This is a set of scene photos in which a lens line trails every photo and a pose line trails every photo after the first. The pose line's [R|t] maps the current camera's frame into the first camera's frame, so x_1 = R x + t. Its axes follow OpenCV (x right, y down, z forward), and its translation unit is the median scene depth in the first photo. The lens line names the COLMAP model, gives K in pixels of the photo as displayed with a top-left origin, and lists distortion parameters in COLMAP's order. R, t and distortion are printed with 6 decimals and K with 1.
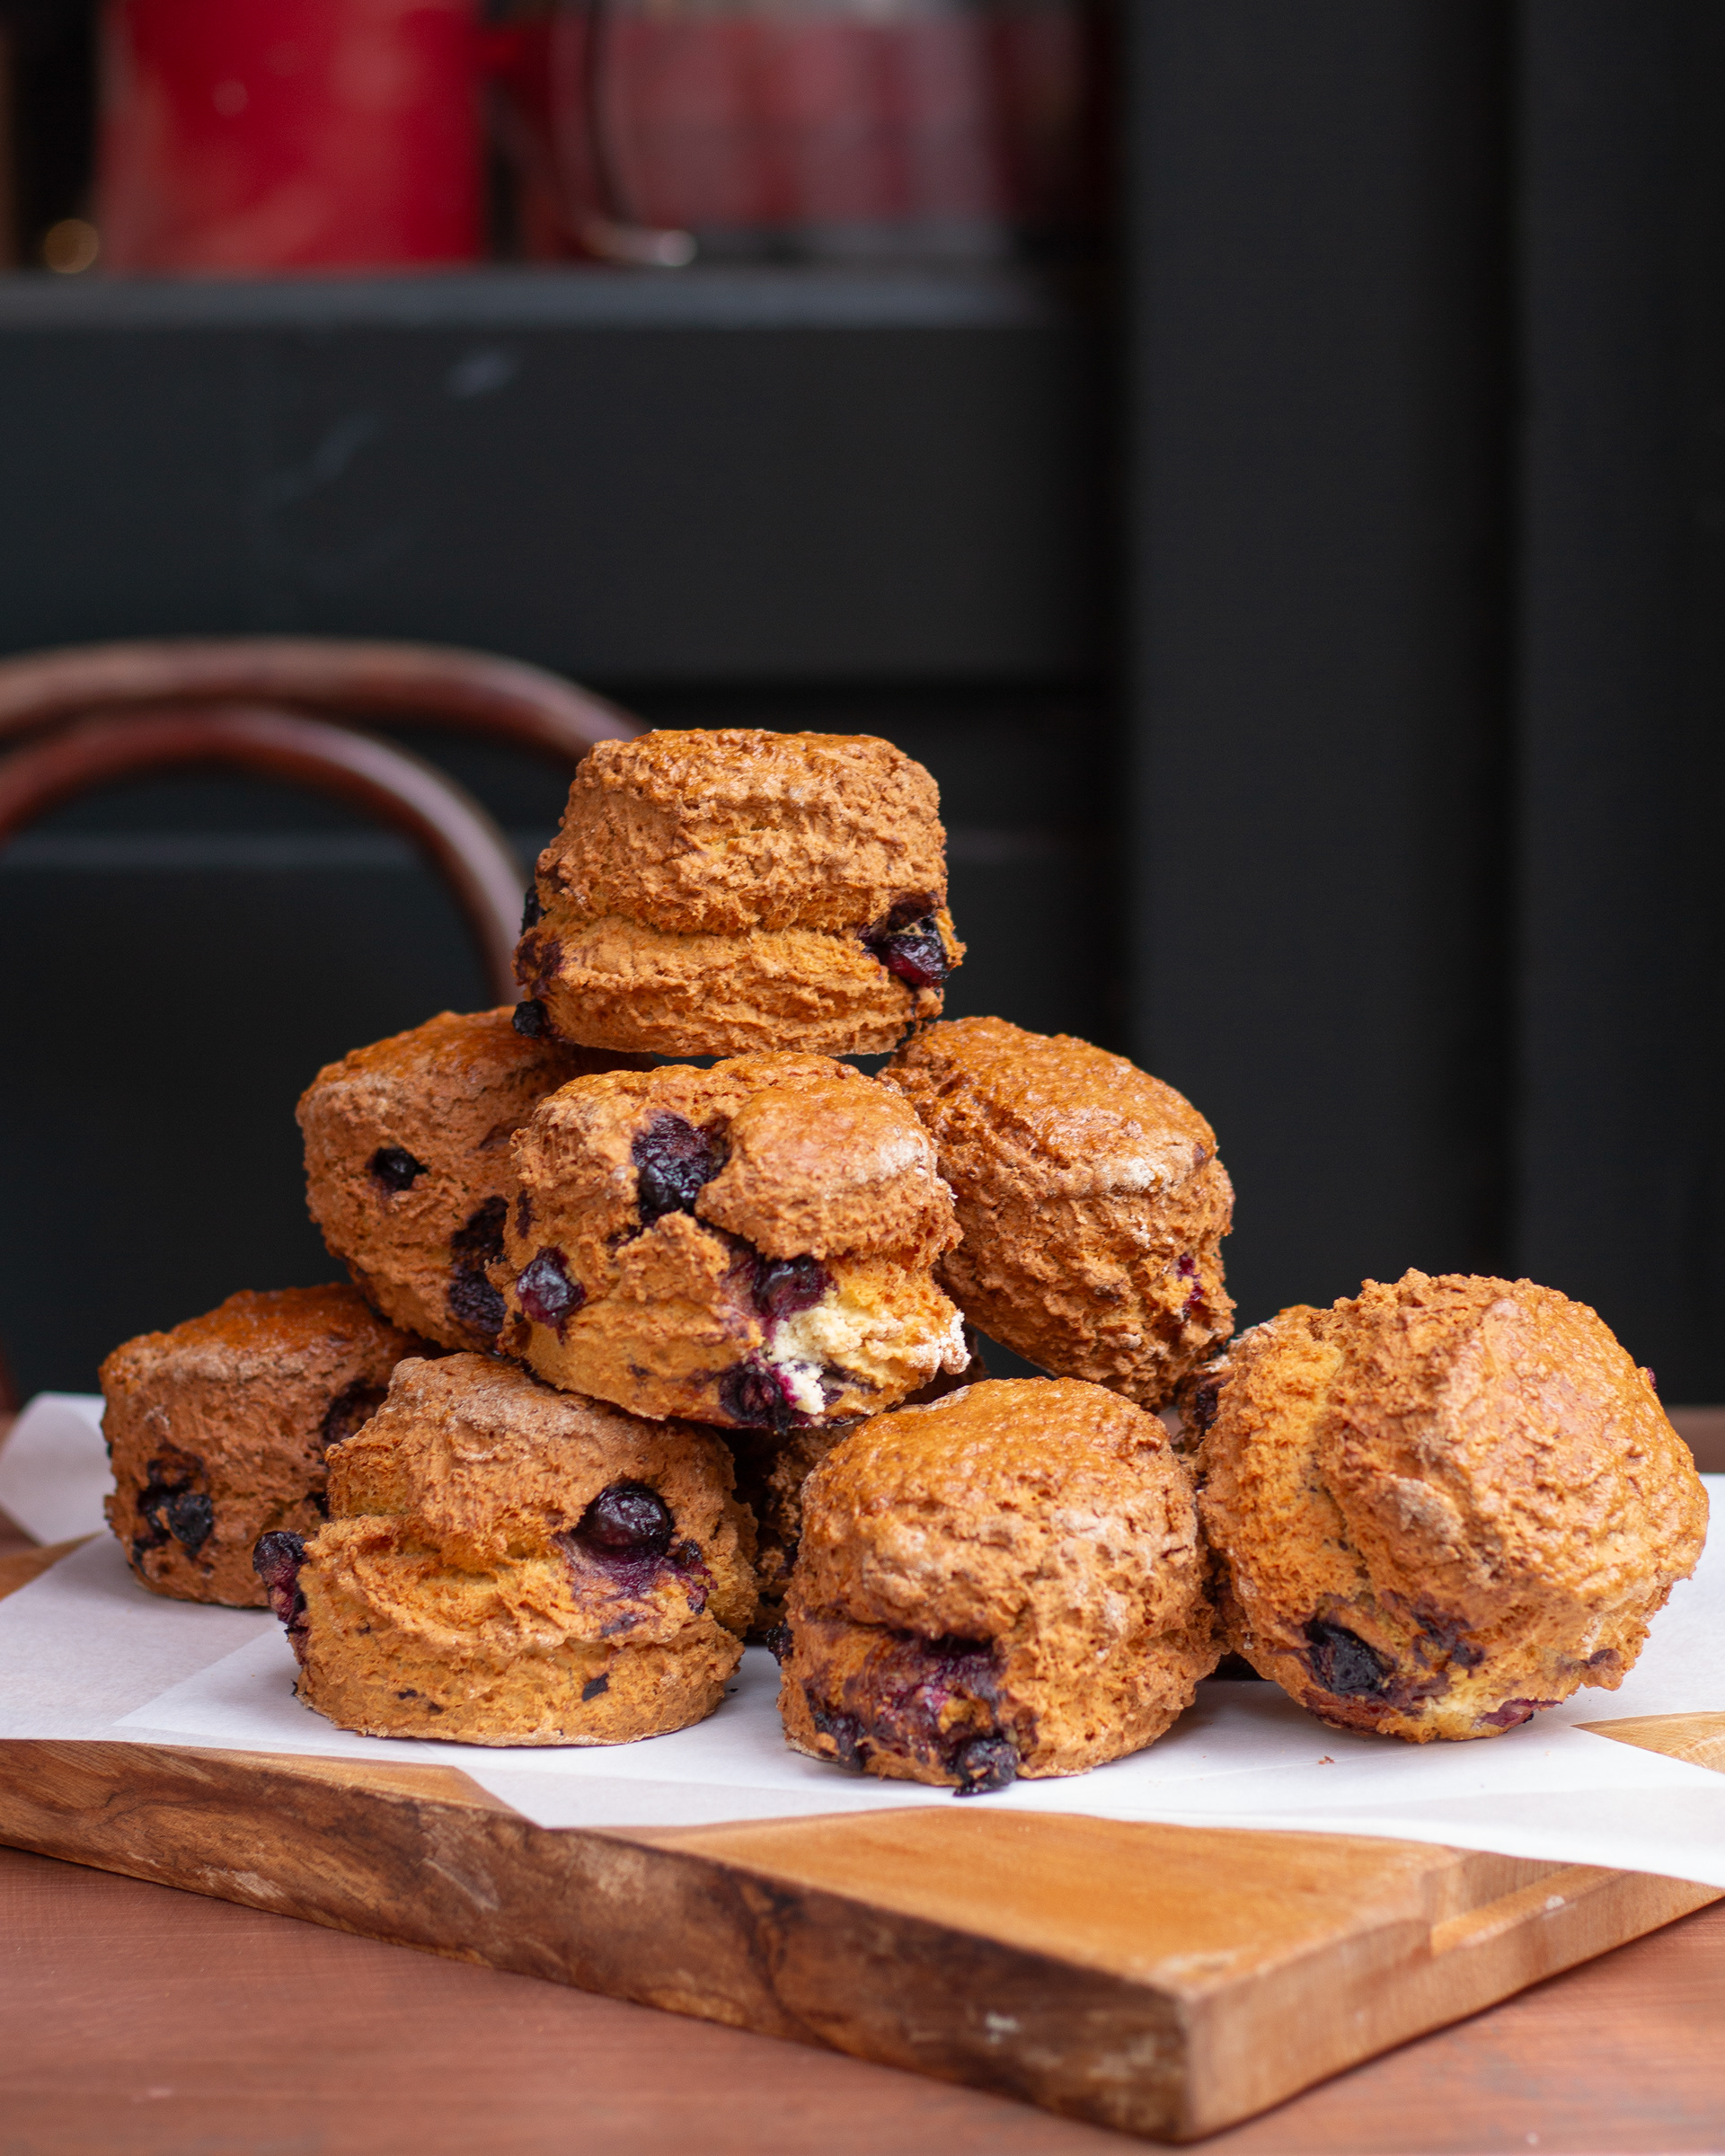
lens RADIAL K [[6190.1, 0, 862.5], [0, 6190.1, 1078.0], [0, 0, 1]] dist [-0.134646, -0.587617]
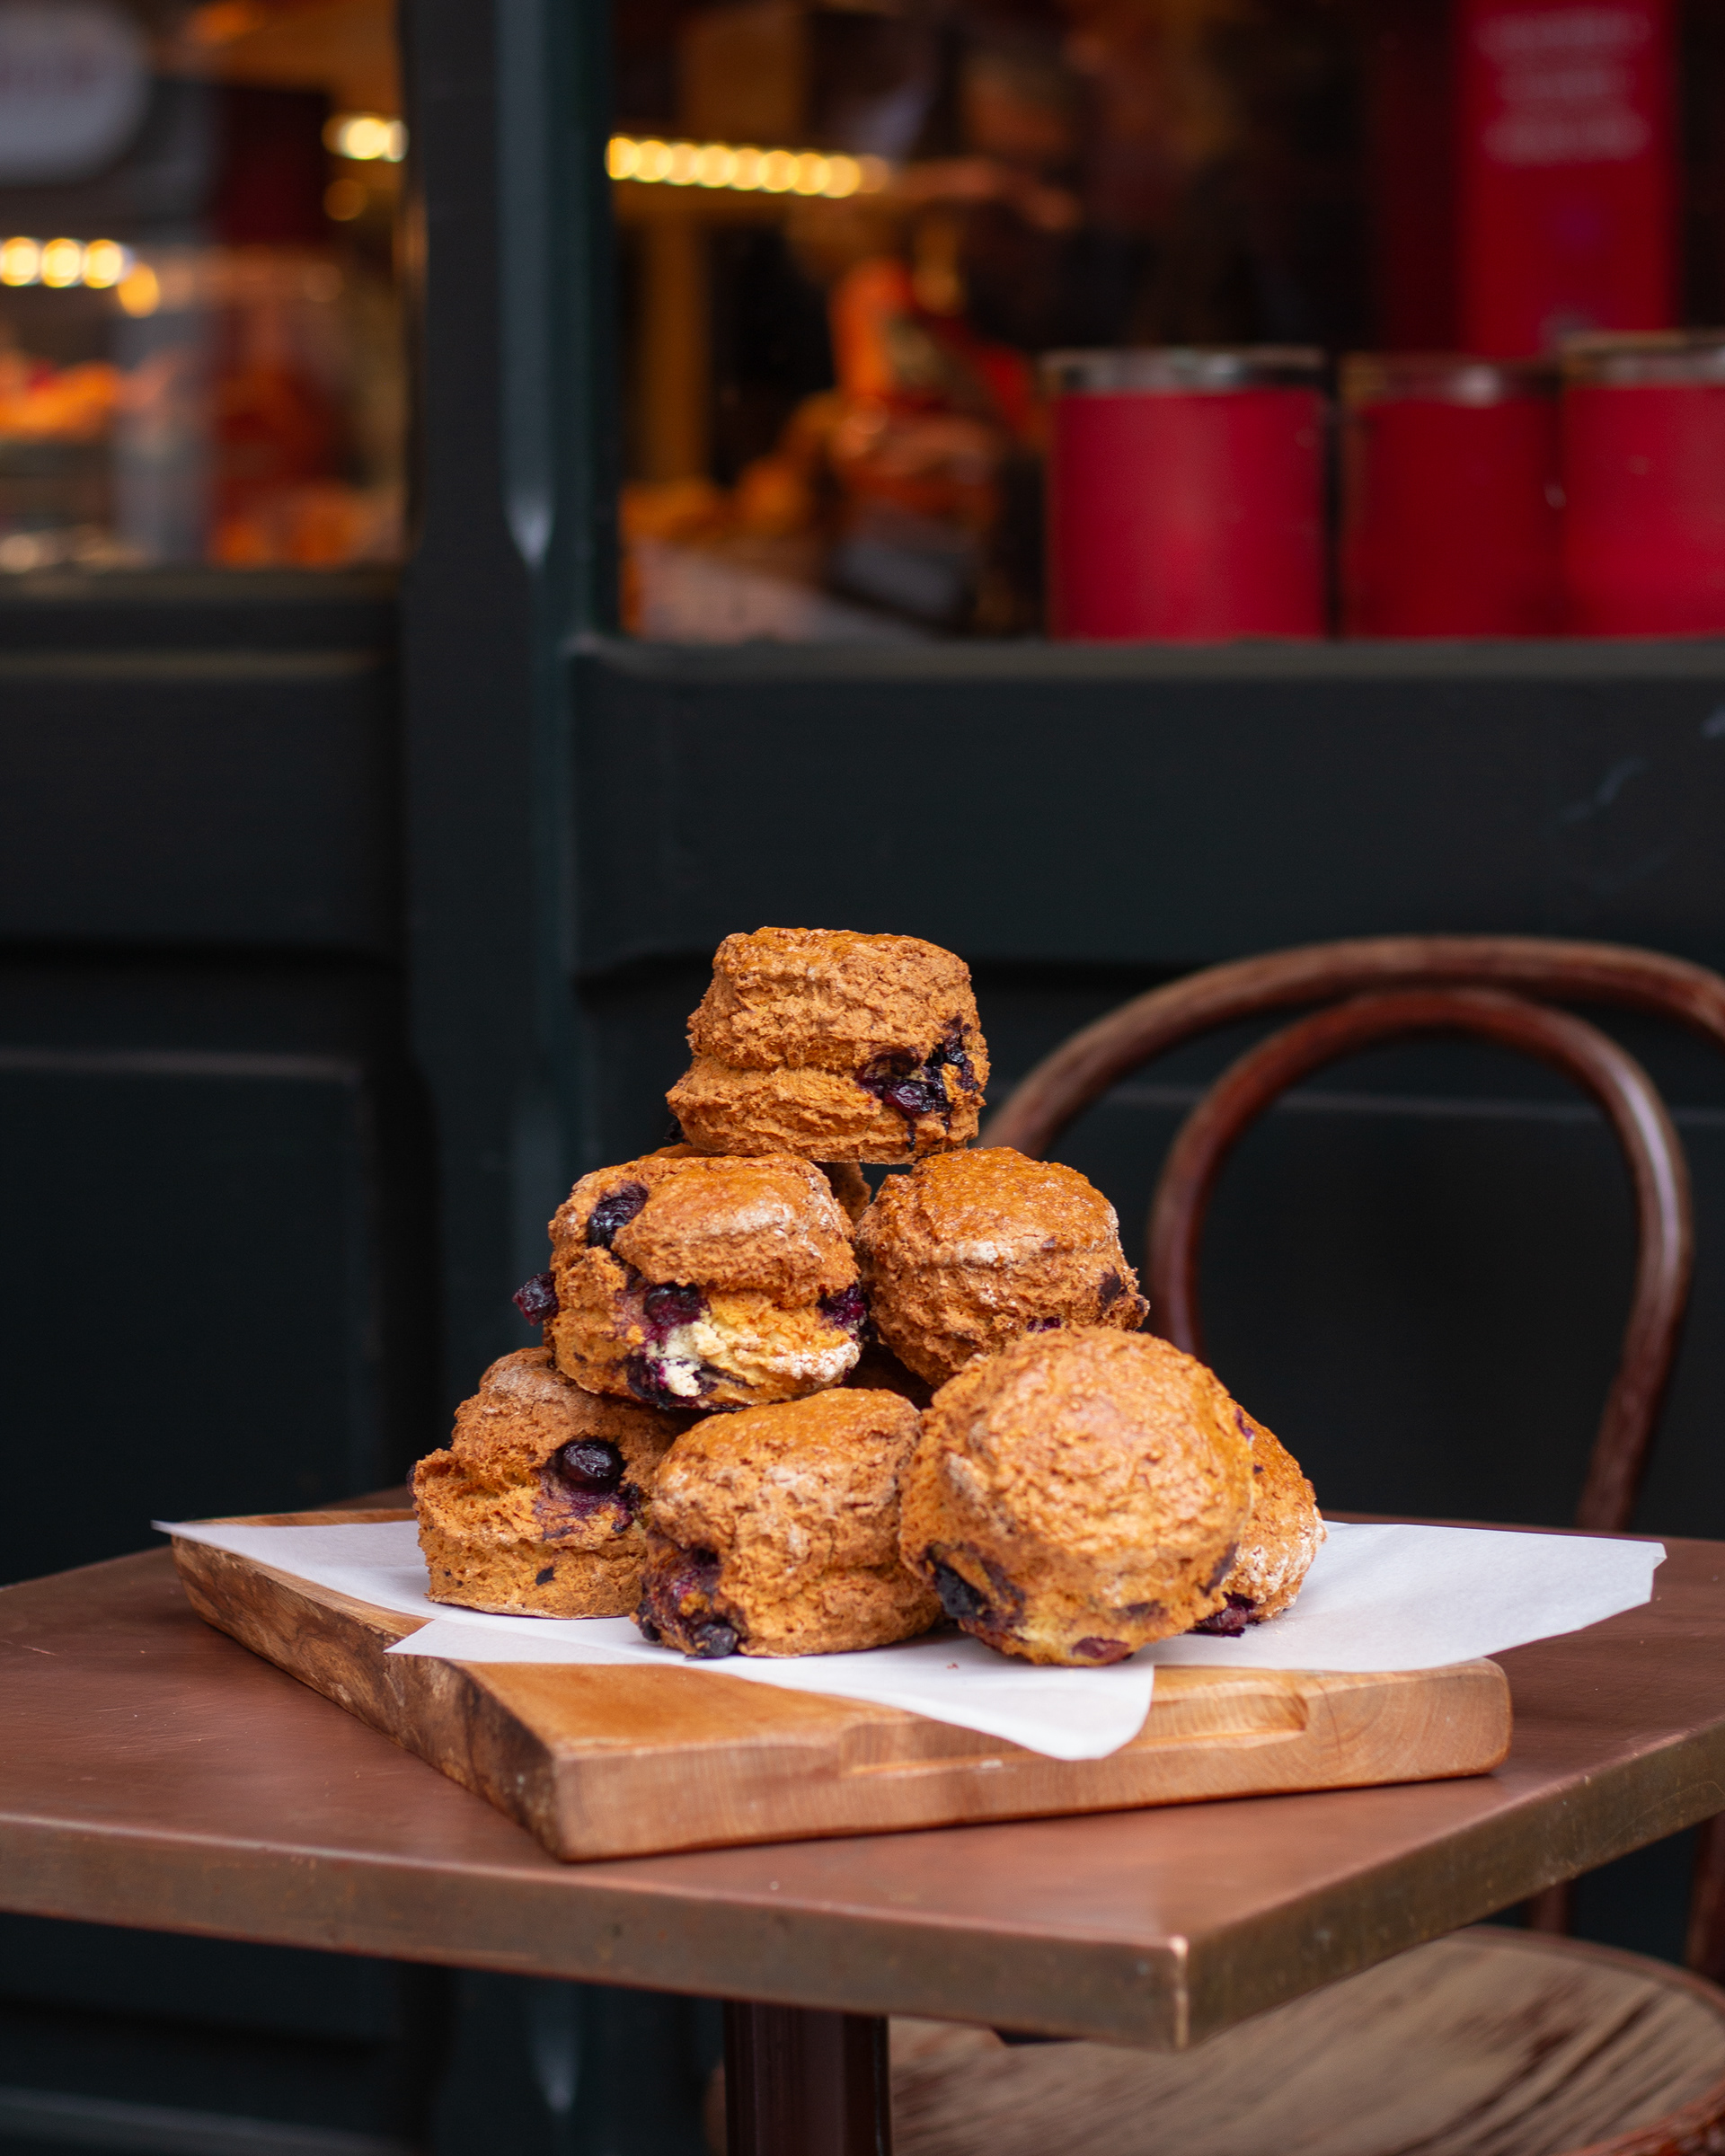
lens RADIAL K [[6190.1, 0, 862.5], [0, 6190.1, 1078.0], [0, 0, 1]] dist [-0.134646, -0.587617]
pose [[0.862935, 0.040807, -0.503665, 0.740073], [-0.074260, 0.996153, -0.046522, 0.044480], [0.499829, 0.077547, 0.862646, -0.213436]]
